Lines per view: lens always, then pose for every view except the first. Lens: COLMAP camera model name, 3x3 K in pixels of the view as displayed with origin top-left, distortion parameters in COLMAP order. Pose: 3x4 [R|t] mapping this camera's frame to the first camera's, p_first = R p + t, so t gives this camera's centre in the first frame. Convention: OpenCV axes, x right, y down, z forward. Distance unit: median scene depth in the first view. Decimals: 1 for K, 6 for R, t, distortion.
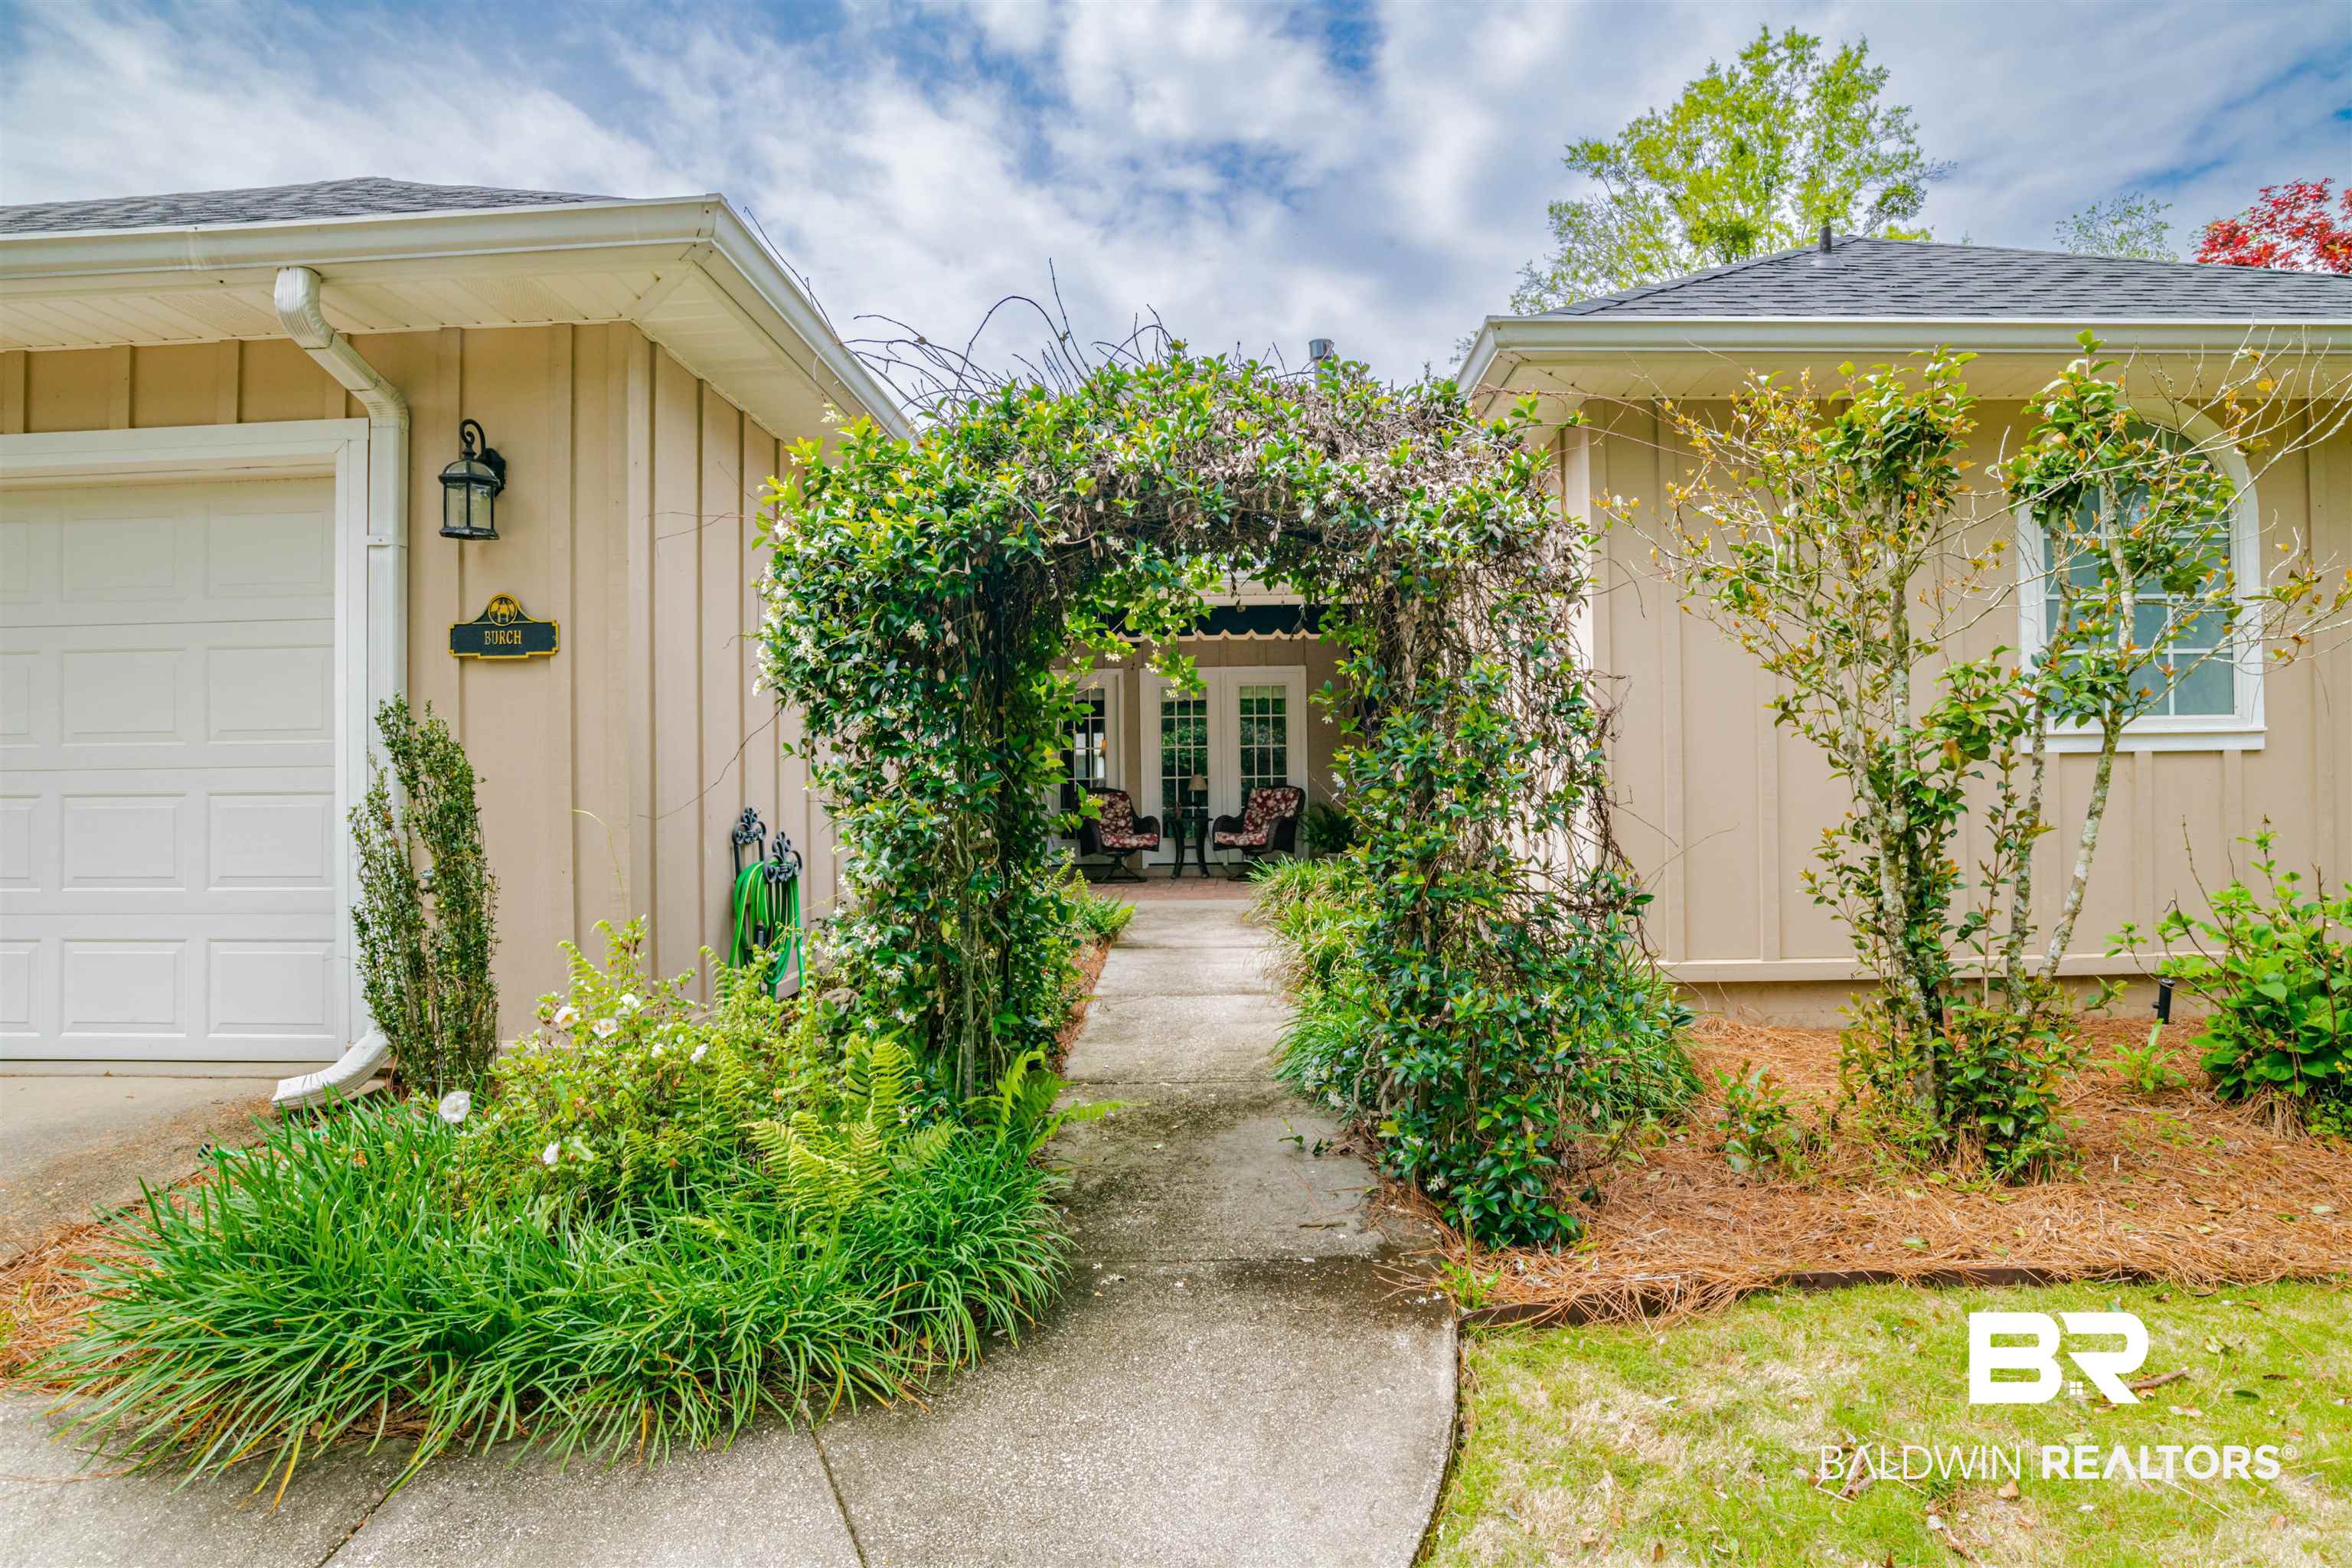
lens RADIAL K [[1202.0, 0, 1160.5], [0, 1202.0, 822.7], [0, 0, 1]] dist [-0.054139, 0.013865]
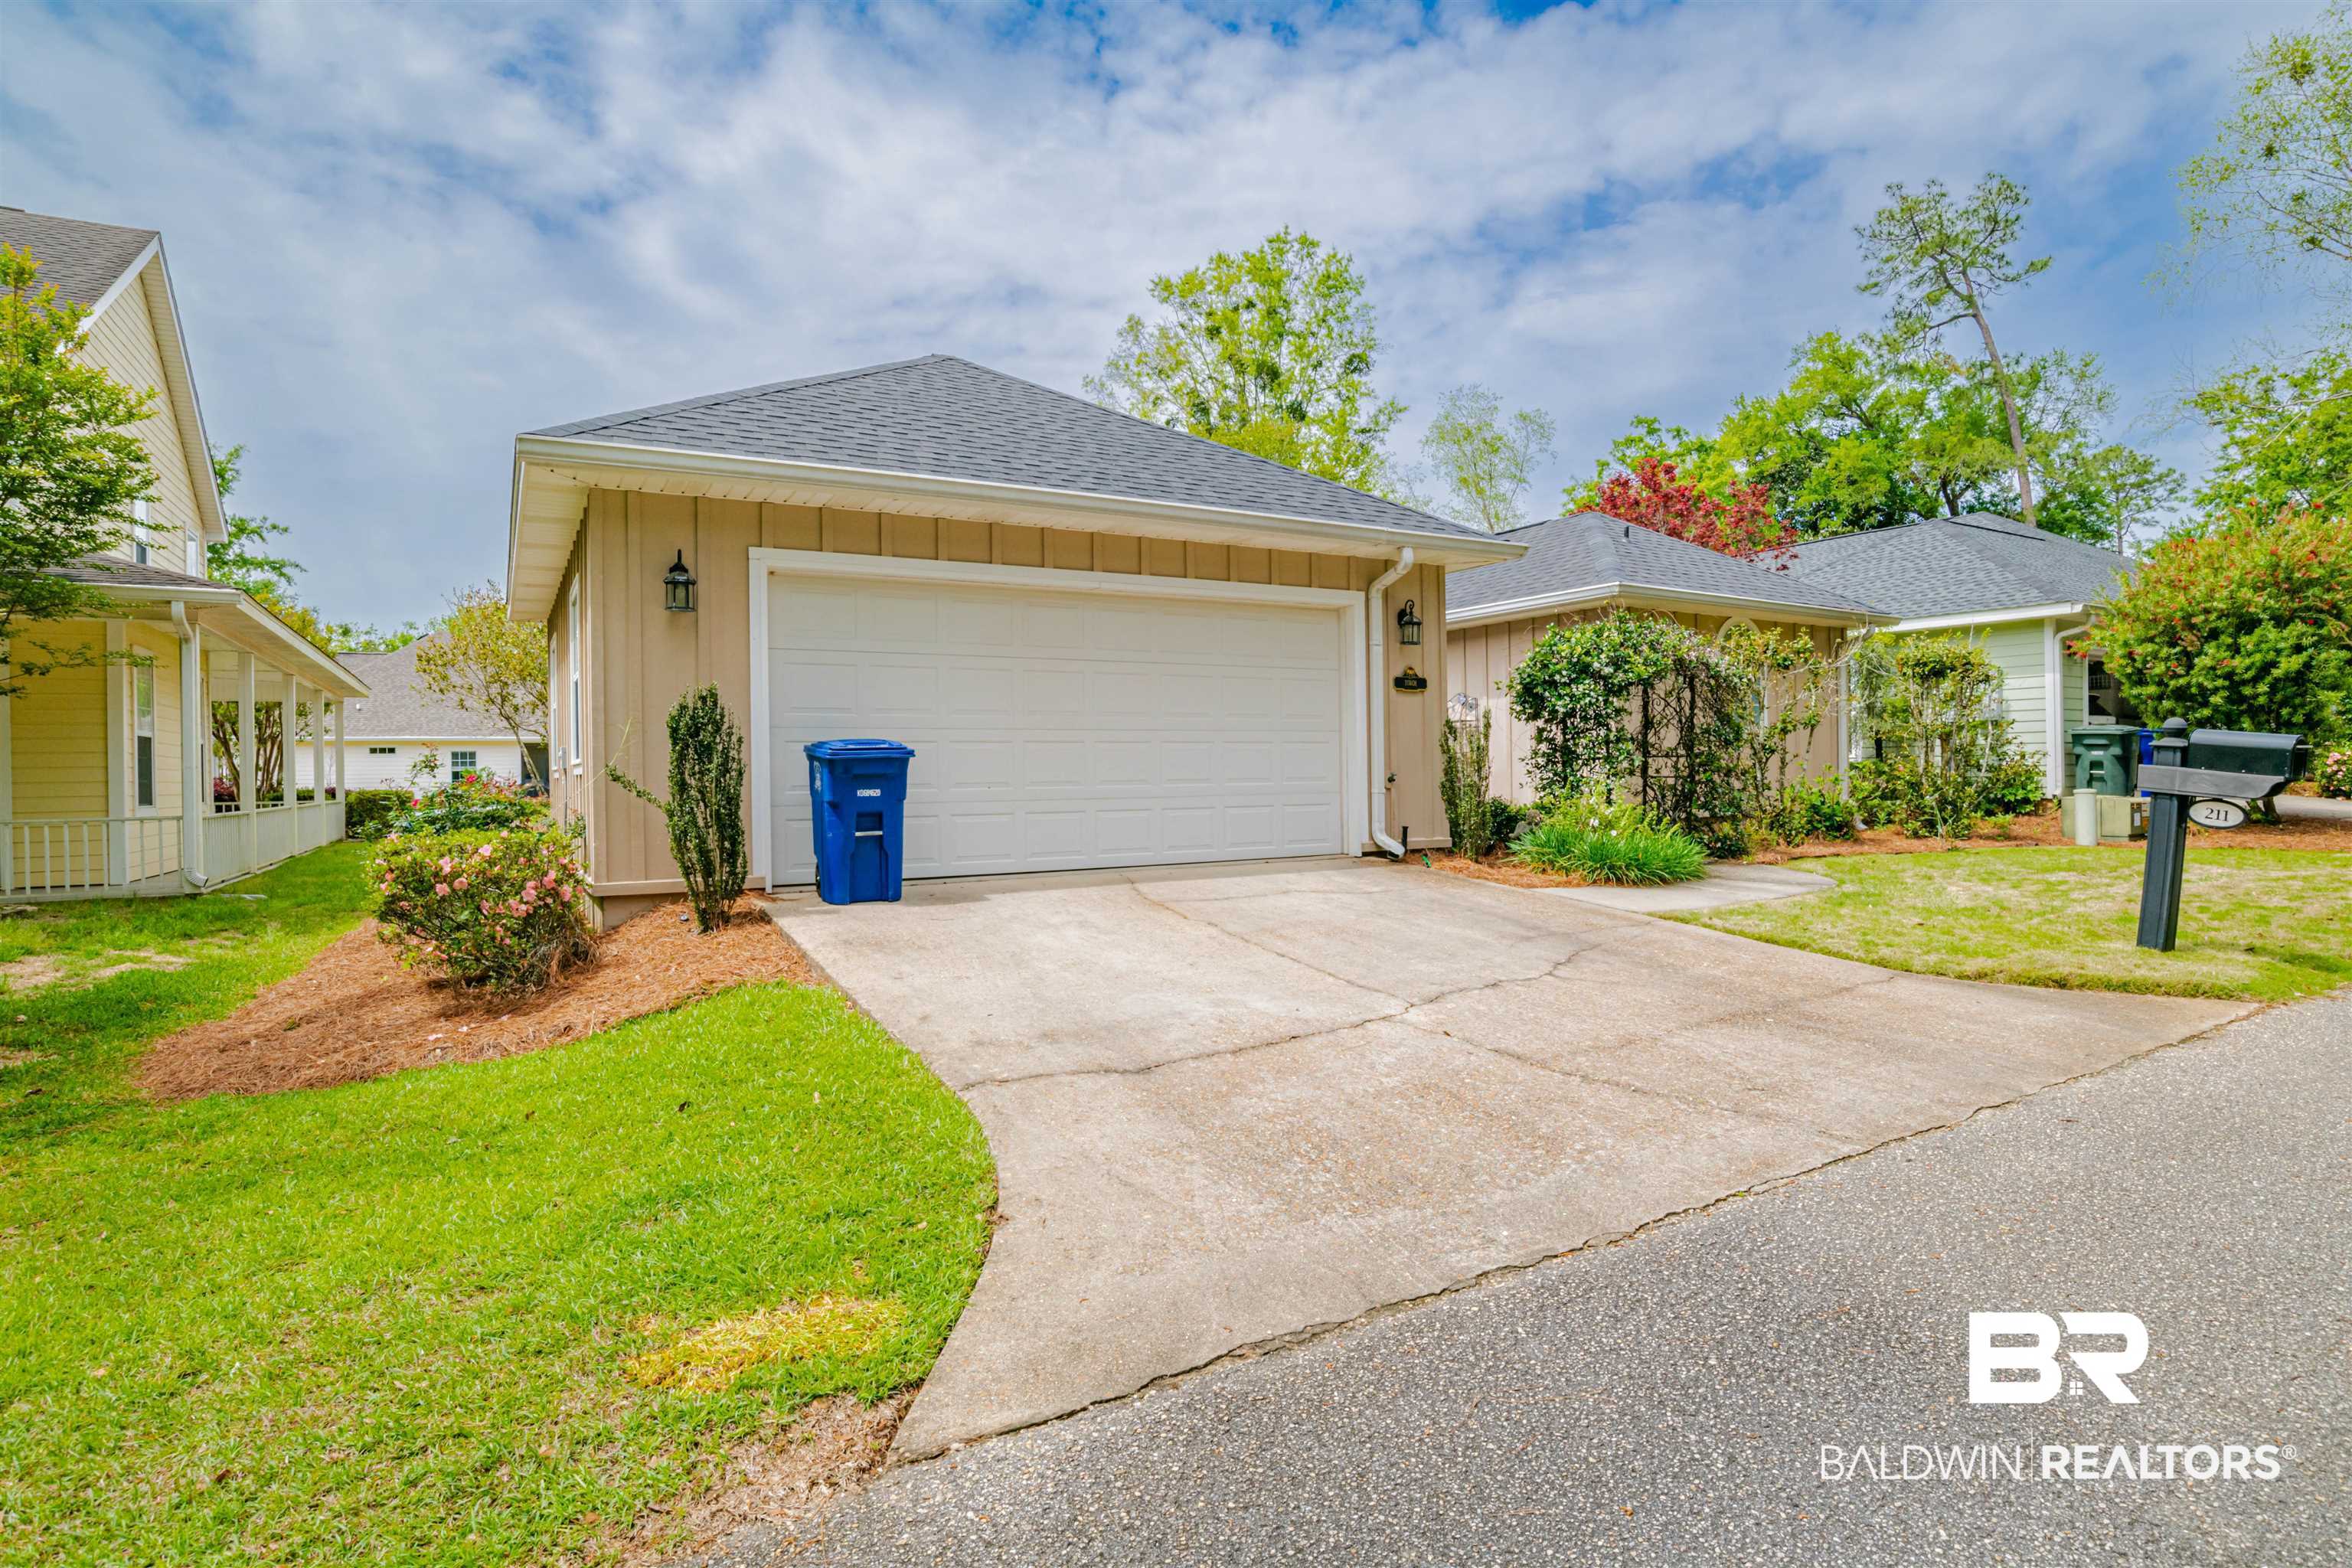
lens RADIAL K [[1202.0, 0, 1187.9], [0, 1202.0, 786.0], [0, 0, 1]] dist [-0.054139, 0.013865]
pose [[0.848222, -0.004844, 0.529619, -0.129869], [0.016046, 0.999734, -0.016554, 0.005835], [-0.529398, 0.022540, 0.848074, -0.053256]]
